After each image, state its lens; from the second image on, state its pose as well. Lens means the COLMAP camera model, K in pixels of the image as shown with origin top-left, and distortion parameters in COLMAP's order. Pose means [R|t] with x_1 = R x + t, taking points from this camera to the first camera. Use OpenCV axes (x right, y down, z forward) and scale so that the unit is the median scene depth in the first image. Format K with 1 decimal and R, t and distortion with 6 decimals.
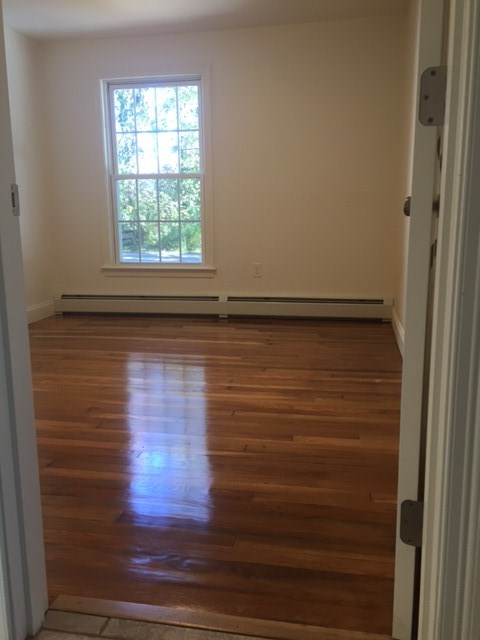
lens RADIAL K [[545.7, 0, 240.0], [0, 545.7, 320.0], [0, 0, 1]] dist [0.072282, -0.076825]
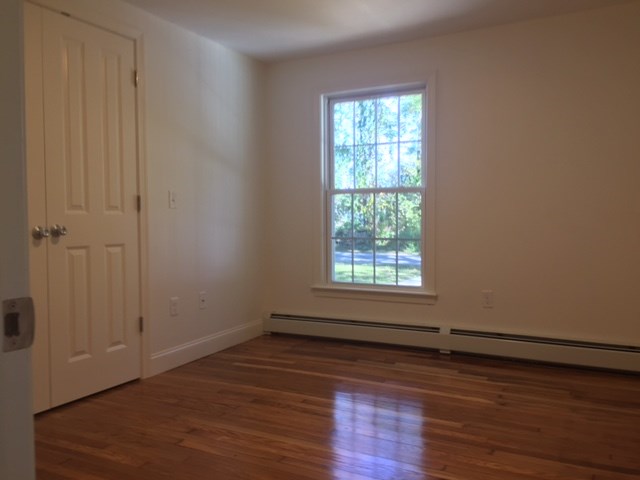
lens RADIAL K [[545.7, 0, 320.0], [0, 545.7, 240.0], [0, 0, 1]] dist [0.072282, -0.076825]
pose [[0.960538, 0.011745, -0.277899, 0.017343], [-0.049656, 0.990299, -0.129779, -0.058155], [0.273679, 0.138457, 0.951803, 0.119469]]
